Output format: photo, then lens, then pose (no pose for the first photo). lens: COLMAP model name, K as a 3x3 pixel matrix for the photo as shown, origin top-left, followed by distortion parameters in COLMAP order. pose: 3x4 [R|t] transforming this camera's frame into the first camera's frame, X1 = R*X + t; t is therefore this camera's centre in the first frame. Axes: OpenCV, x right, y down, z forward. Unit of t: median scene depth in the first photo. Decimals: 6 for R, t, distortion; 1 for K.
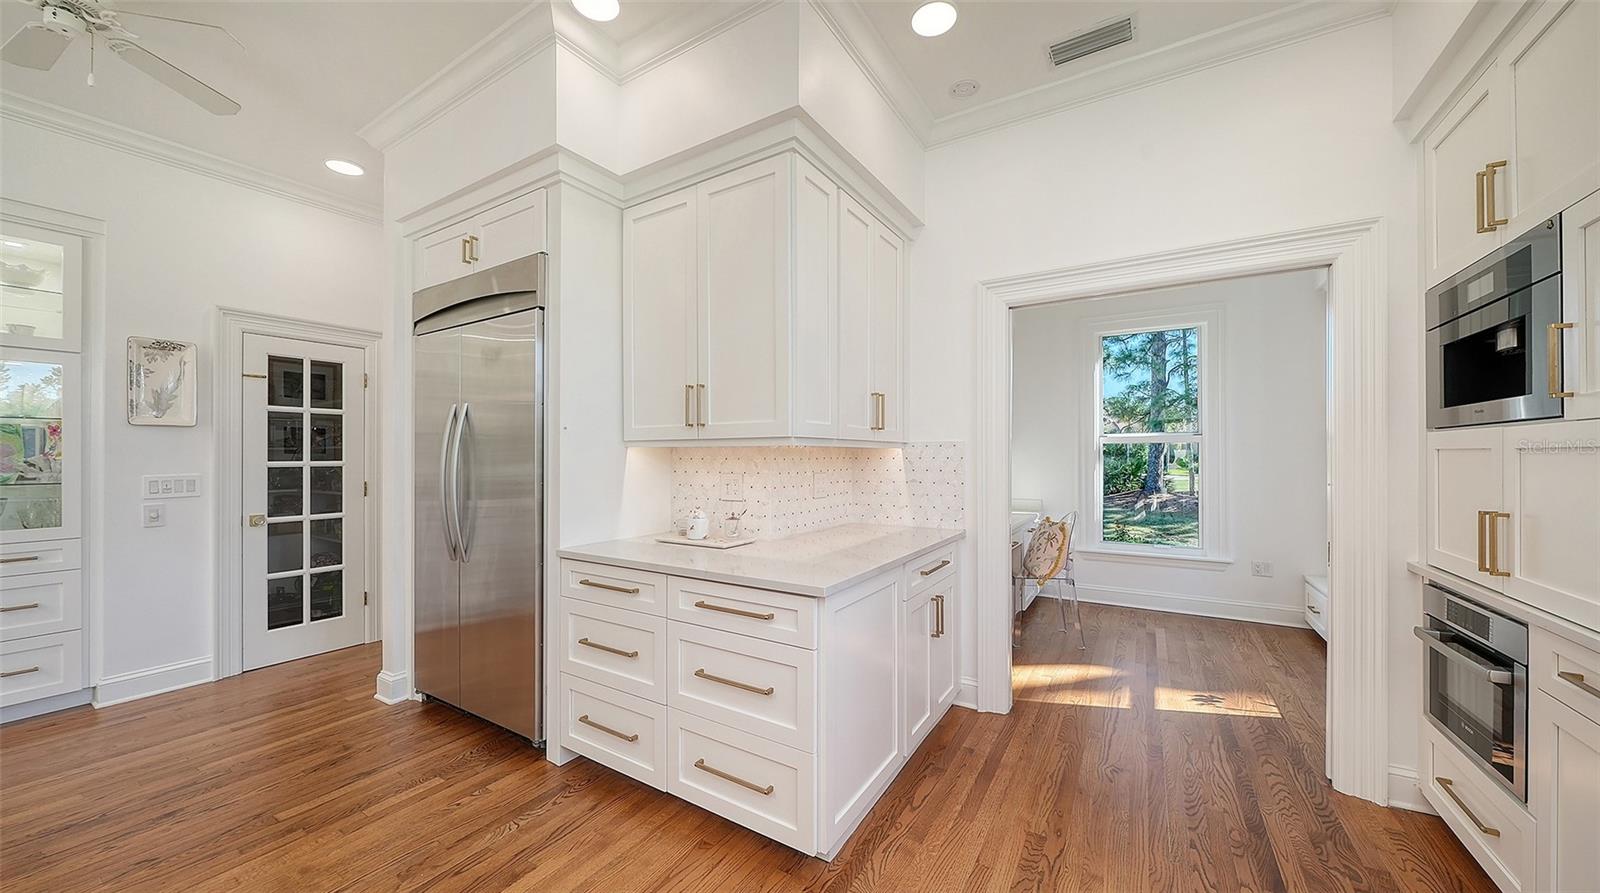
lens RADIAL K [[563.9, 0, 809.0], [0, 563.9, 454.7], [0, 0, 1]] dist [-0.003993, -0.000440]
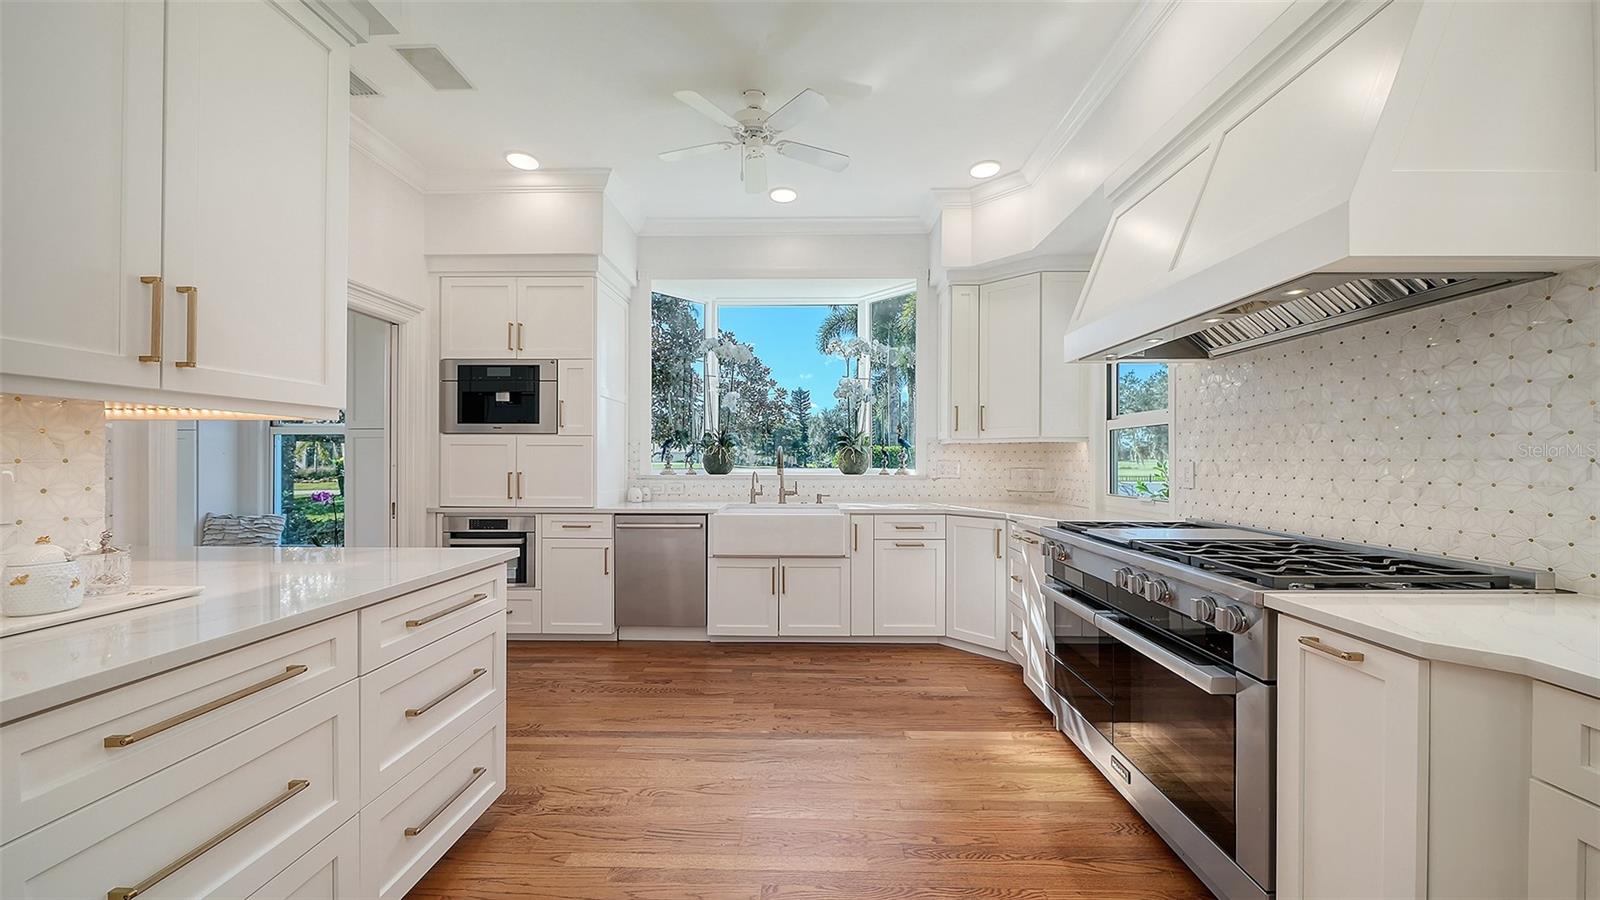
lens RADIAL K [[557.6, 0, 805.1], [0, 557.6, 457.9], [0, 0, 1]] dist [-0.004163, -0.000372]
pose [[-0.508747, 0.002569, 0.860912, -0.793364], [-0.003024, 0.999984, -0.004771, 0.028746], [-0.860911, -0.005031, -0.508731, 0.655111]]
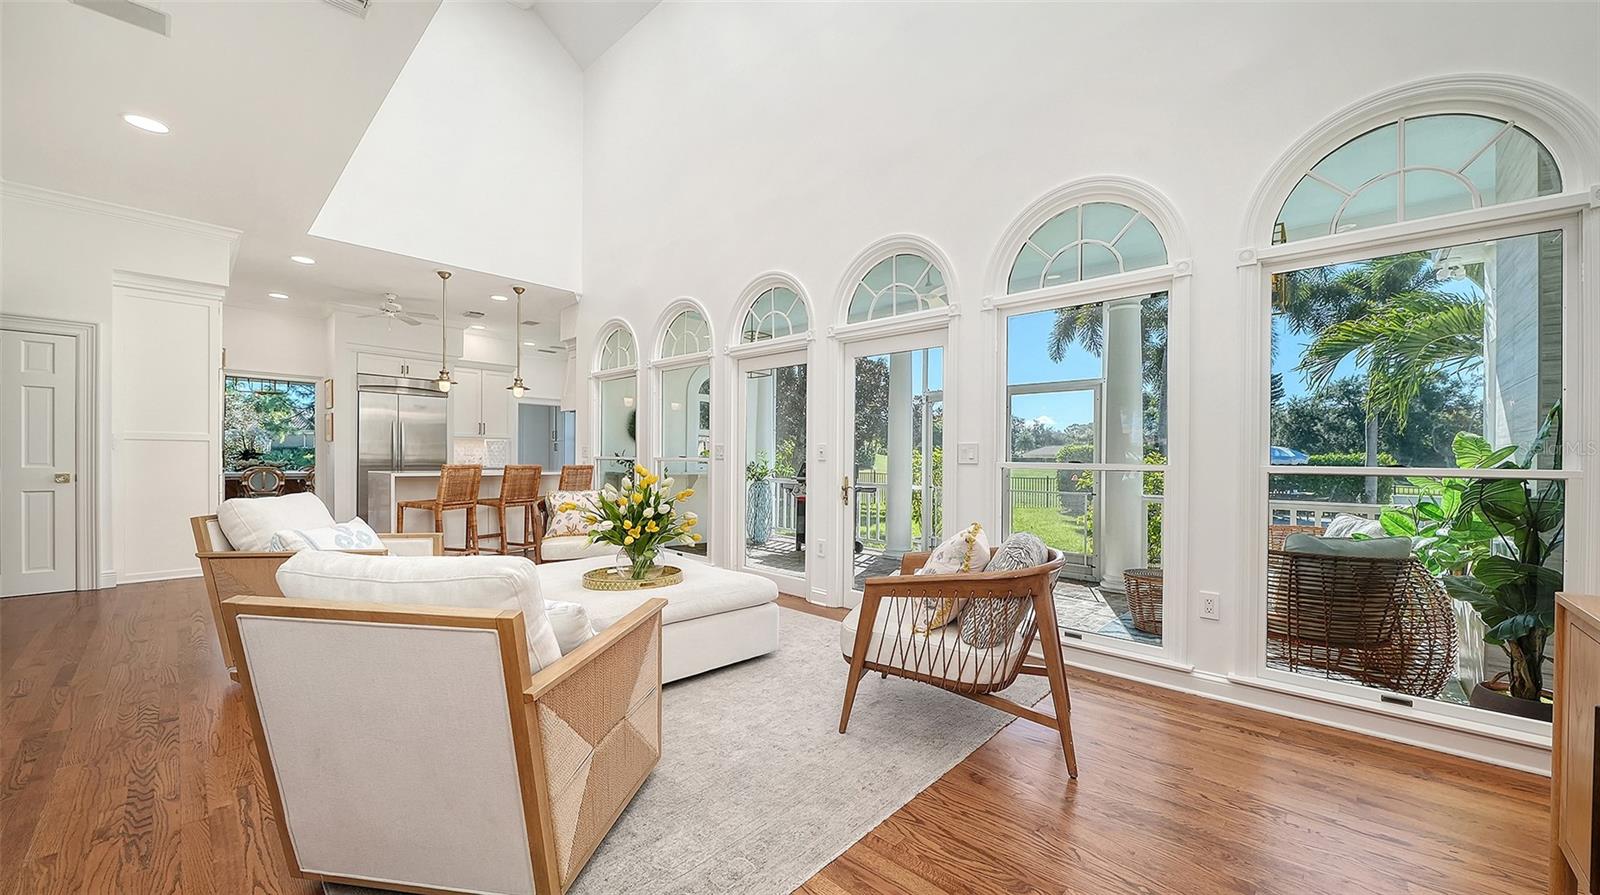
lens RADIAL K [[608.3, 0, 802.6], [0, 608.3, 462.6], [0, 0, 1]] dist [0.000047, -0.000027]
pose [[0.209159, -0.000414, 0.977882, -3.197990], [-0.020059, 0.999788, 0.004714, 0.066217], [-0.977676, -0.020601, 0.209106, -1.660910]]
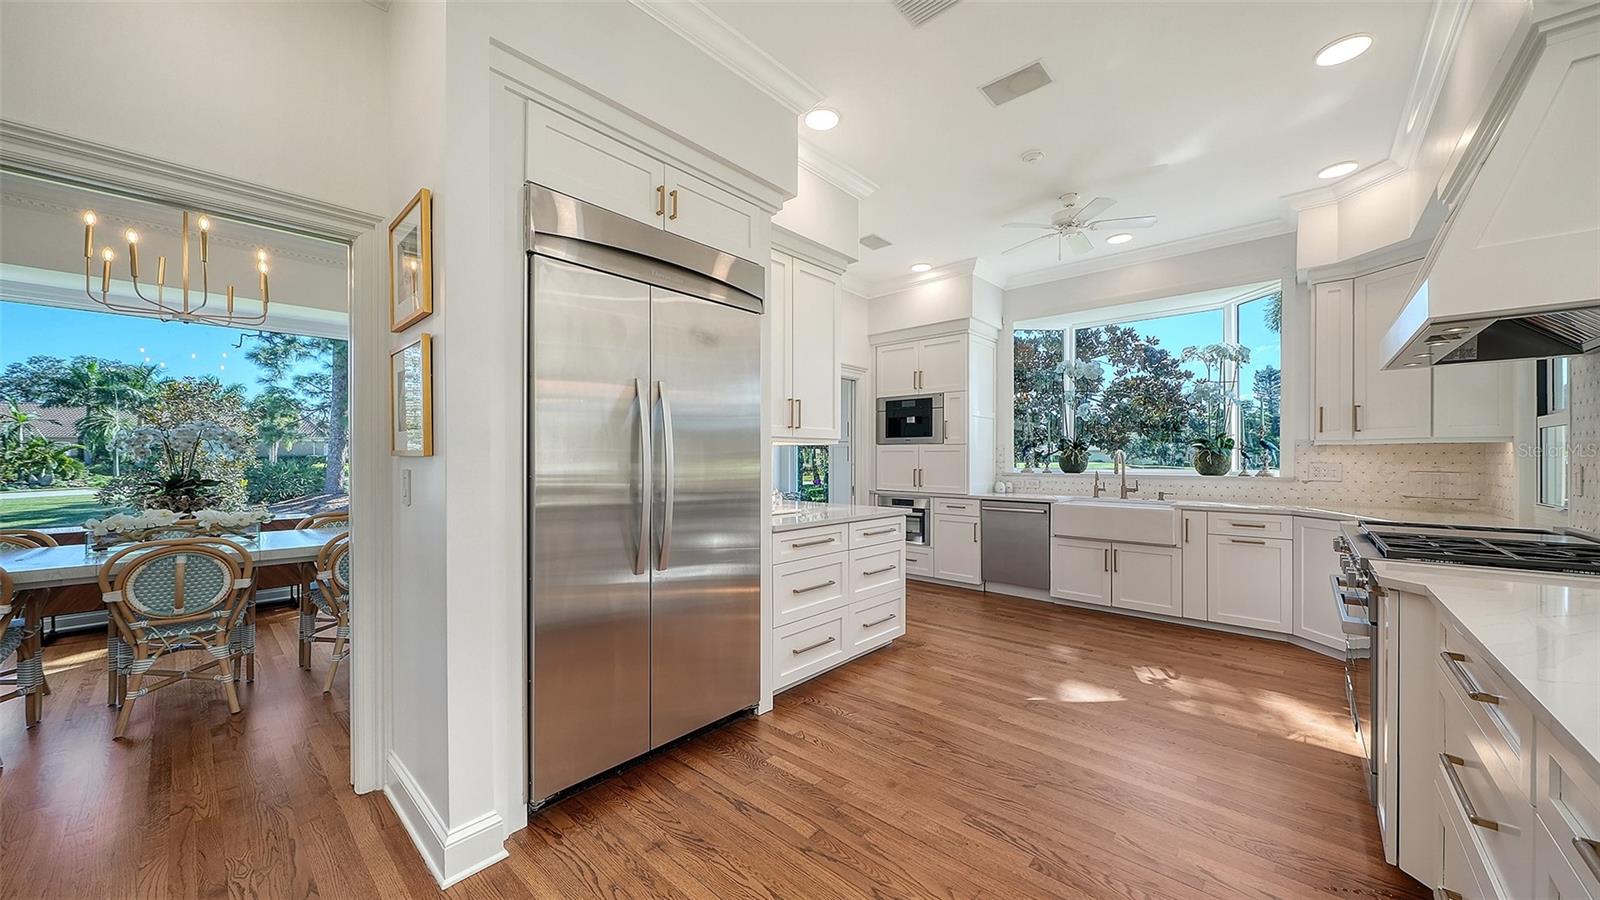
lens RADIAL K [[557.6, 0, 805.1], [0, 557.6, 457.9], [0, 0, 1]] dist [-0.004163, -0.000372]
pose [[0.172977, 0.001897, 0.984924, -1.363076], [-0.004190, 0.999991, -0.001191, 0.022240], [-0.984917, -0.003921, 0.172983, 0.628651]]
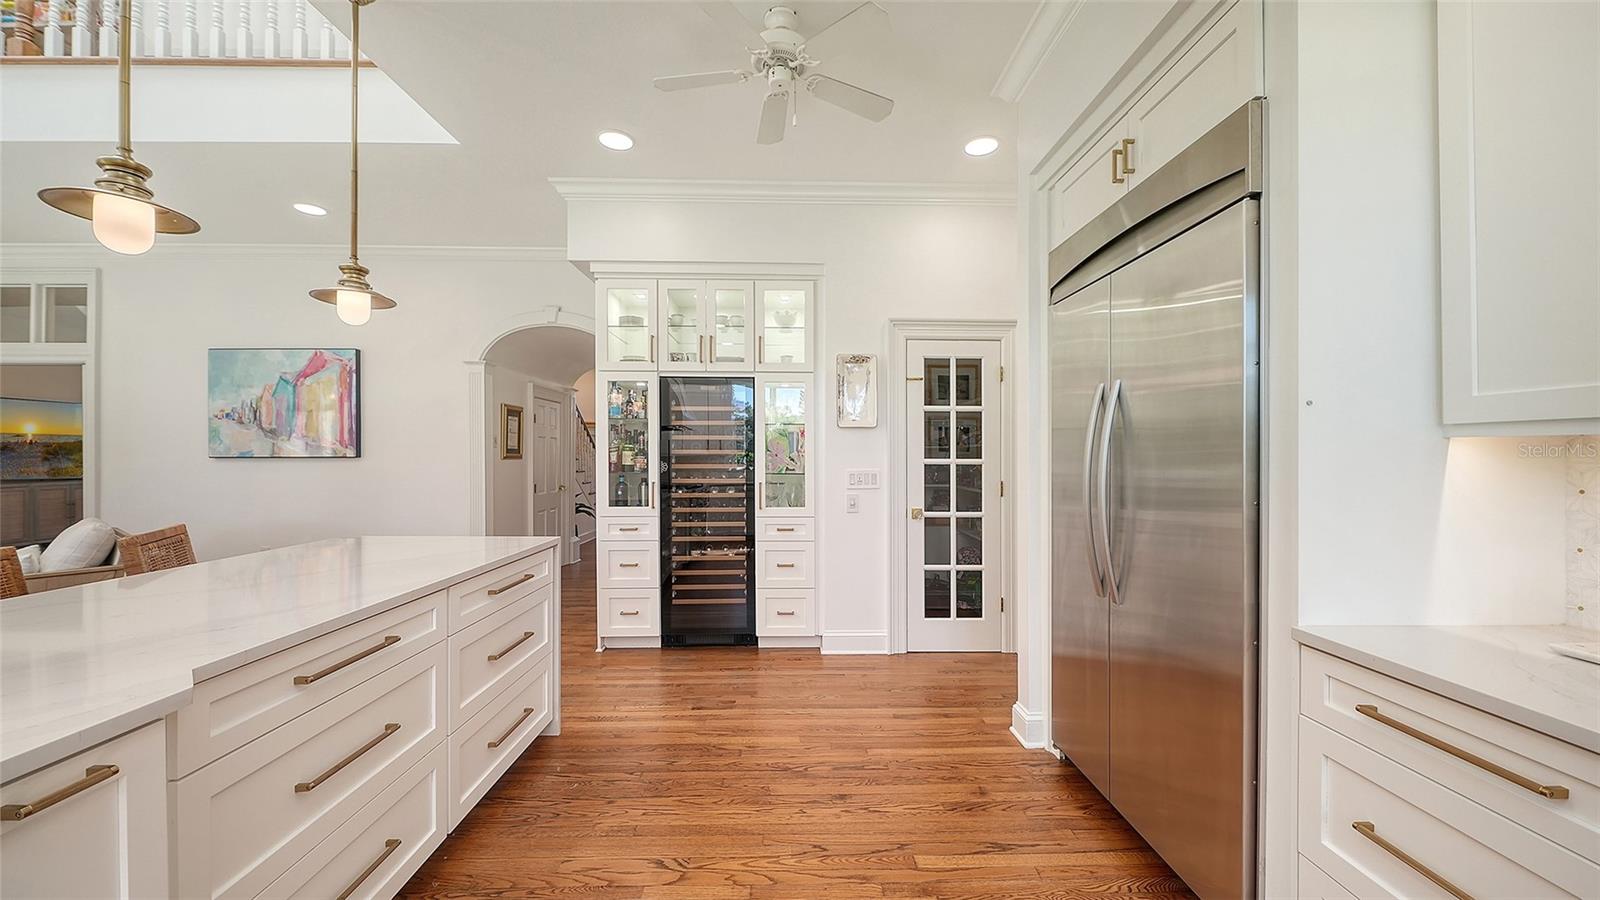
lens RADIAL K [[593.5, 0, 791.2], [0, 593.5, 442.0], [0, 0, 1]] dist [-0.000310, -0.000129]
pose [[0.530708, -0.013214, -0.847452, -0.182424], [-0.003813, 0.999831, -0.017978, 0.001777], [0.847546, 0.012772, 0.530568, 0.238026]]
